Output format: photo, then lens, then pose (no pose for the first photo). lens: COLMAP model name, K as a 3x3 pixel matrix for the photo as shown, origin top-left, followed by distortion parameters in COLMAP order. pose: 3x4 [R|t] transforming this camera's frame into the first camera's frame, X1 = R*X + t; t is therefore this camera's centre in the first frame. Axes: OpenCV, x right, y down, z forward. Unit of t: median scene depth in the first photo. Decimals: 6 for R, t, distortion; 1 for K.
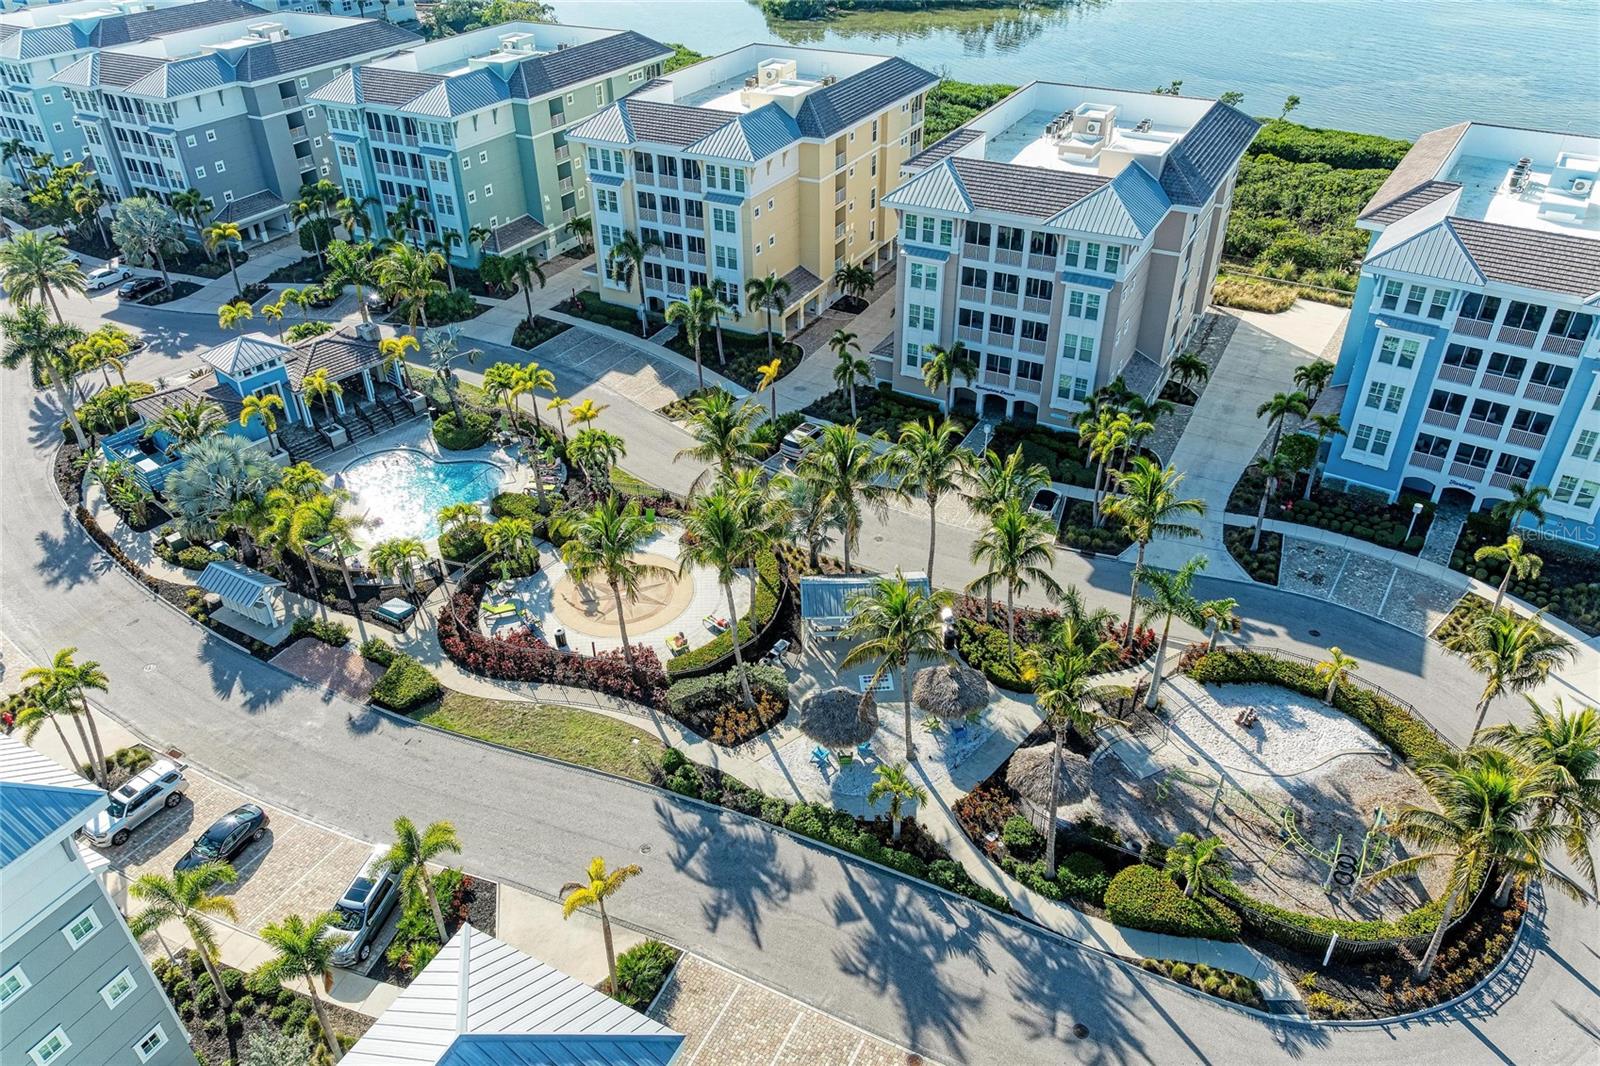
lens RADIAL K [[1127.5, 0, 797.7], [0, 1127.5, 524.5], [0, 0, 1]] dist [-0.006559, -0.023734]
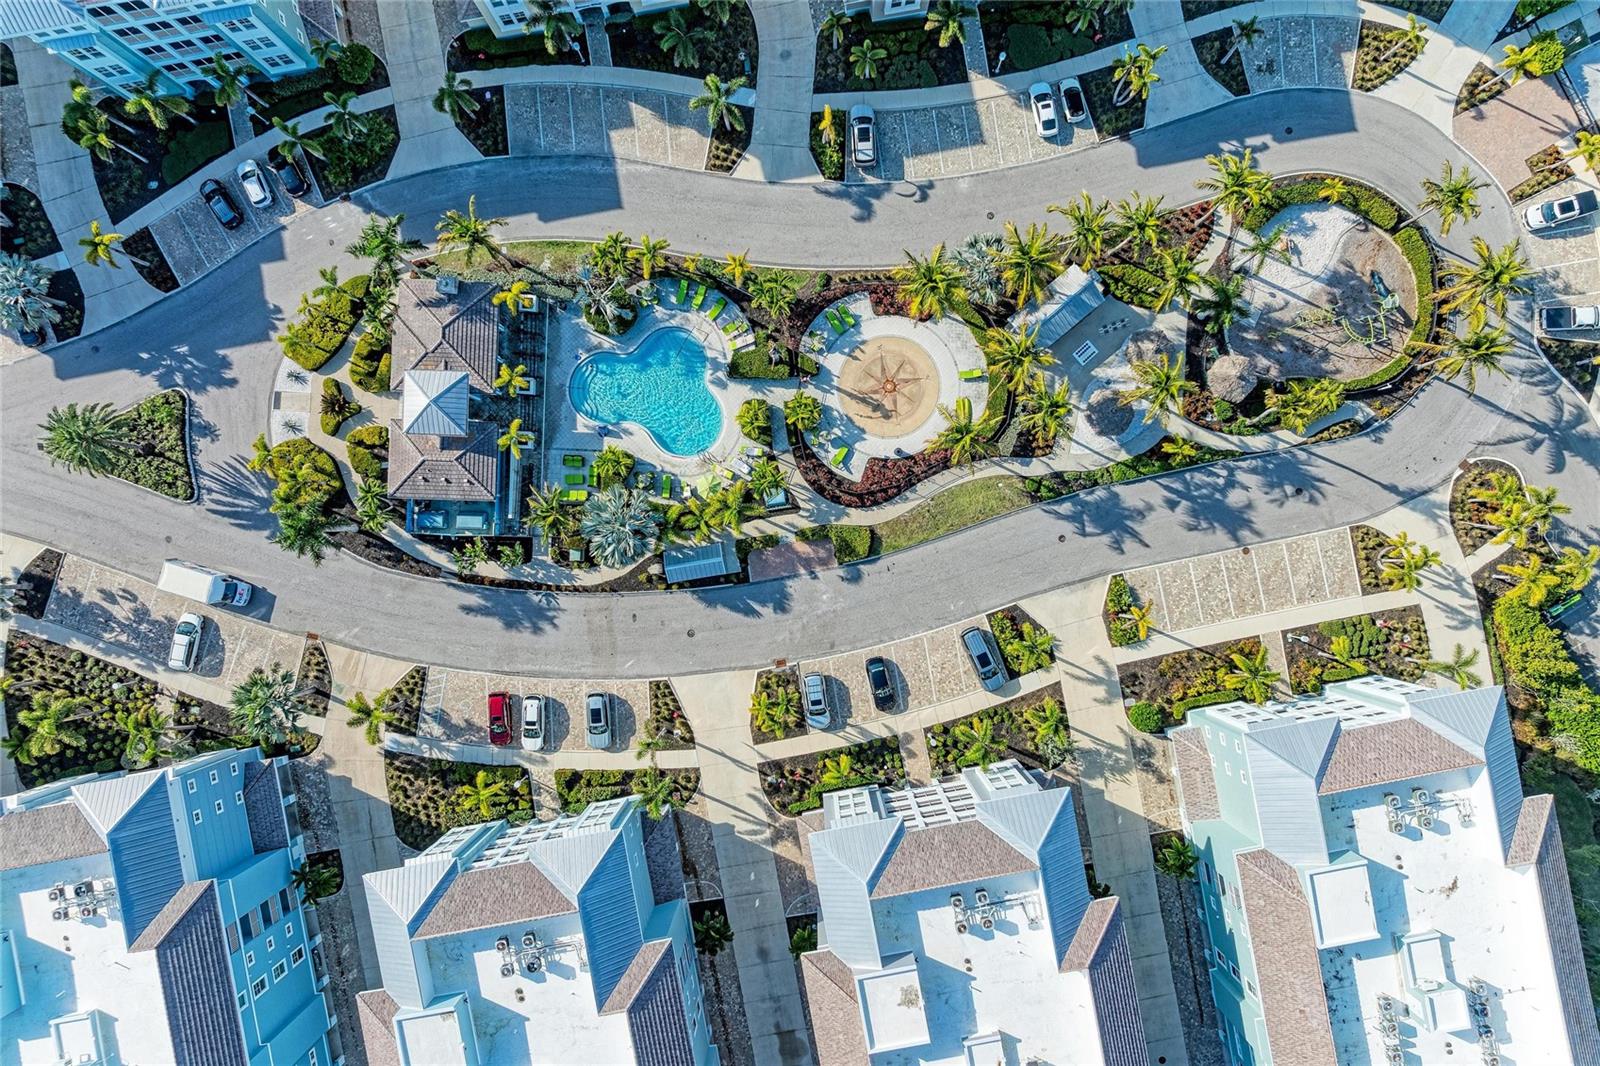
lens RADIAL K [[1127.5, 0, 797.7], [0, 1127.5, 524.5], [0, 0, 1]] dist [-0.006559, -0.023734]
pose [[0.783075, -0.621867, 0.008667, -0.337878], [0.341746, 0.441898, 0.829419, -0.990227], [-0.519619, -0.646535, 0.558559, 0.154033]]
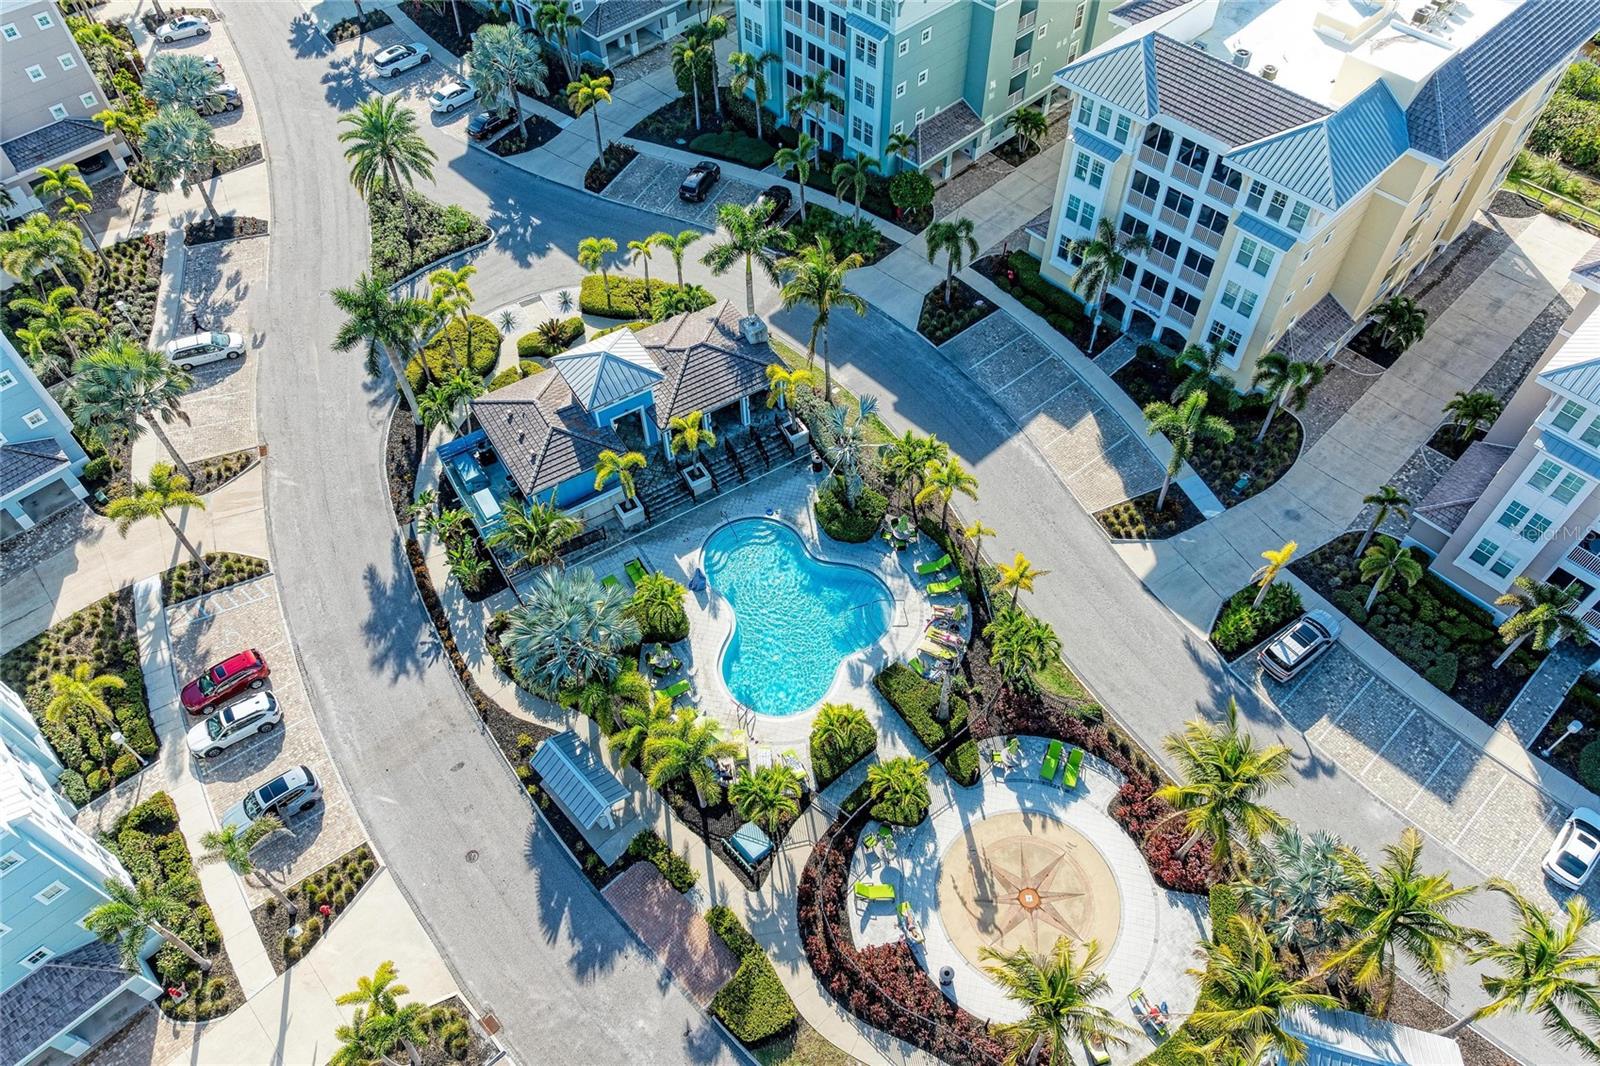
lens RADIAL K [[1127.5, 0, 797.7], [0, 1127.5, 524.5], [0, 0, 1]] dist [-0.006559, -0.023734]
pose [[0.951764, 0.243366, -0.186863, -0.209166], [-0.170671, 0.926008, 0.336719, -0.384400], [0.254983, -0.288585, 0.922877, 0.294645]]
